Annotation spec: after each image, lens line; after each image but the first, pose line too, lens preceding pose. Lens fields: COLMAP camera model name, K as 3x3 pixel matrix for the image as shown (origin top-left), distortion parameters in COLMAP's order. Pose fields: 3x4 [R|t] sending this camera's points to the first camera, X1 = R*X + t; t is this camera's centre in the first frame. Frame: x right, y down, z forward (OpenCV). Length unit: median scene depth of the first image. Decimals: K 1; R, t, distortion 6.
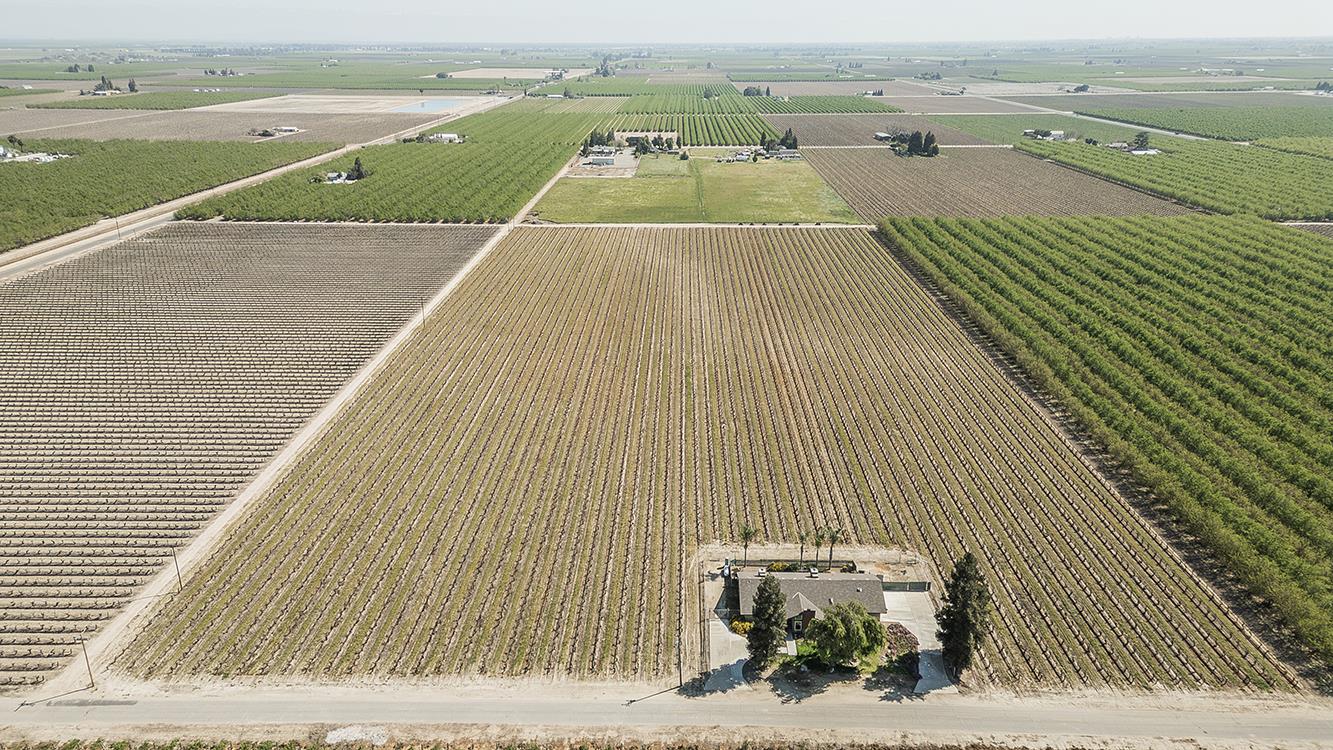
lens RADIAL K [[920.8, 0, 666.5], [0, 920.8, 375.0], [0, 0, 1]] dist [0.076912, -0.059527]
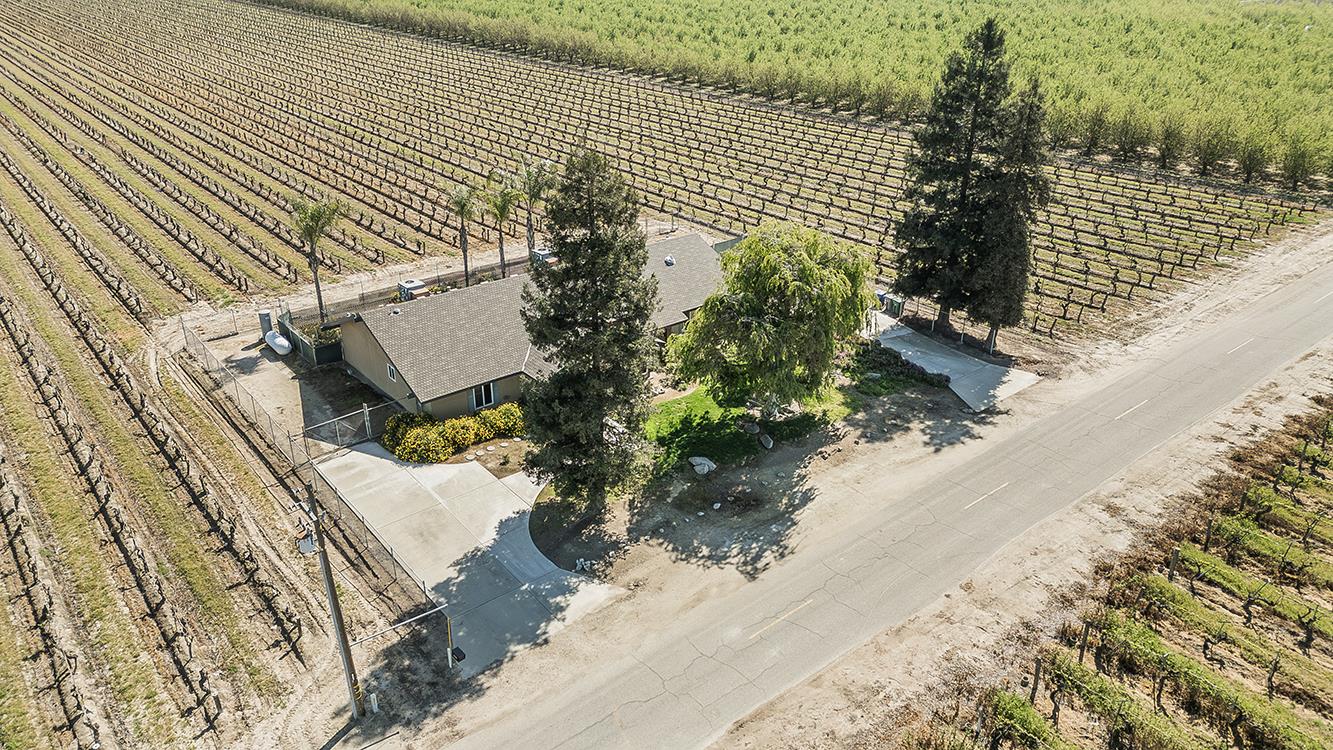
lens RADIAL K [[920.8, 0, 666.5], [0, 920.8, 375.0], [0, 0, 1]] dist [0.076912, -0.059527]
pose [[0.747799, -0.269585, 0.606729, -0.041608], [0.216947, 0.962906, 0.160455, 0.226514], [-0.627479, 0.011640, 0.778546, 0.740323]]
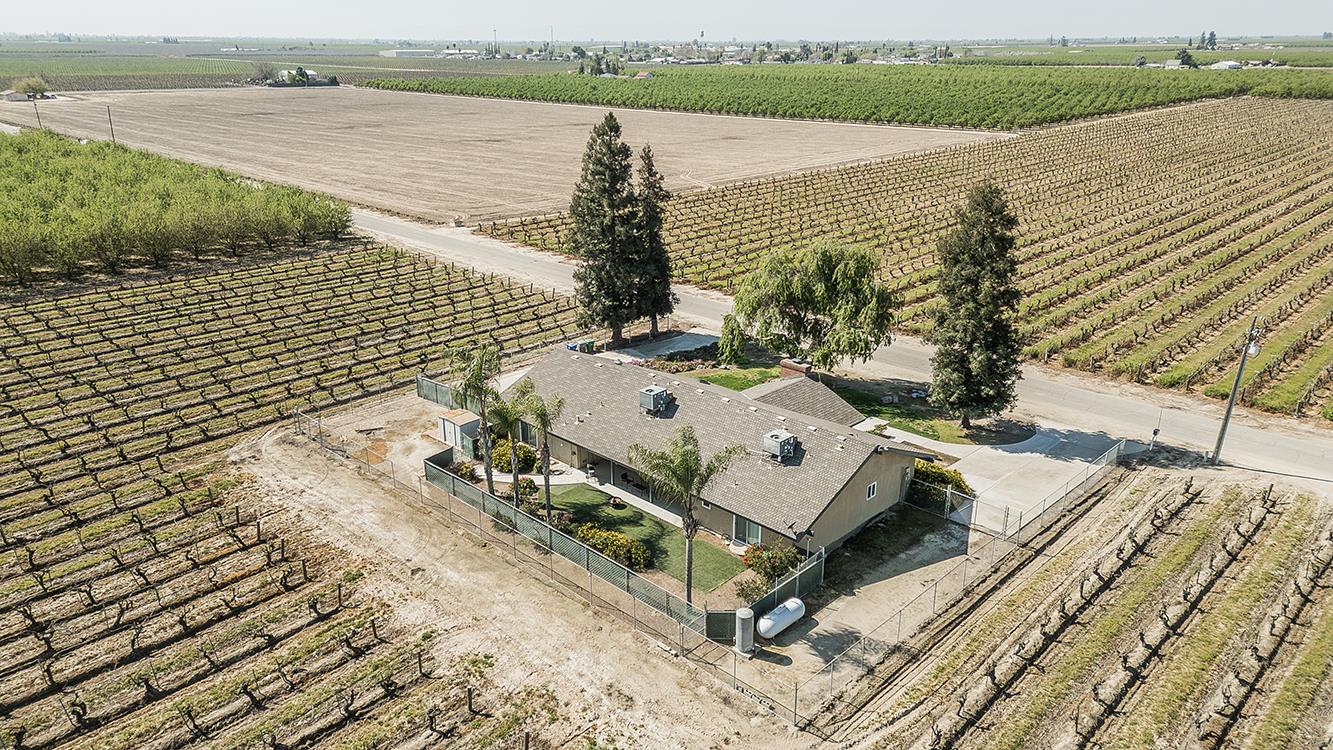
lens RADIAL K [[920.8, 0, 666.5], [0, 920.8, 375.0], [0, 0, 1]] dist [0.076912, -0.059527]
pose [[-0.743458, -0.208214, 0.635544, -0.055753], [0.246178, 0.798376, 0.549539, 0.031337], [-0.621825, 0.565016, -0.542301, 1.259844]]
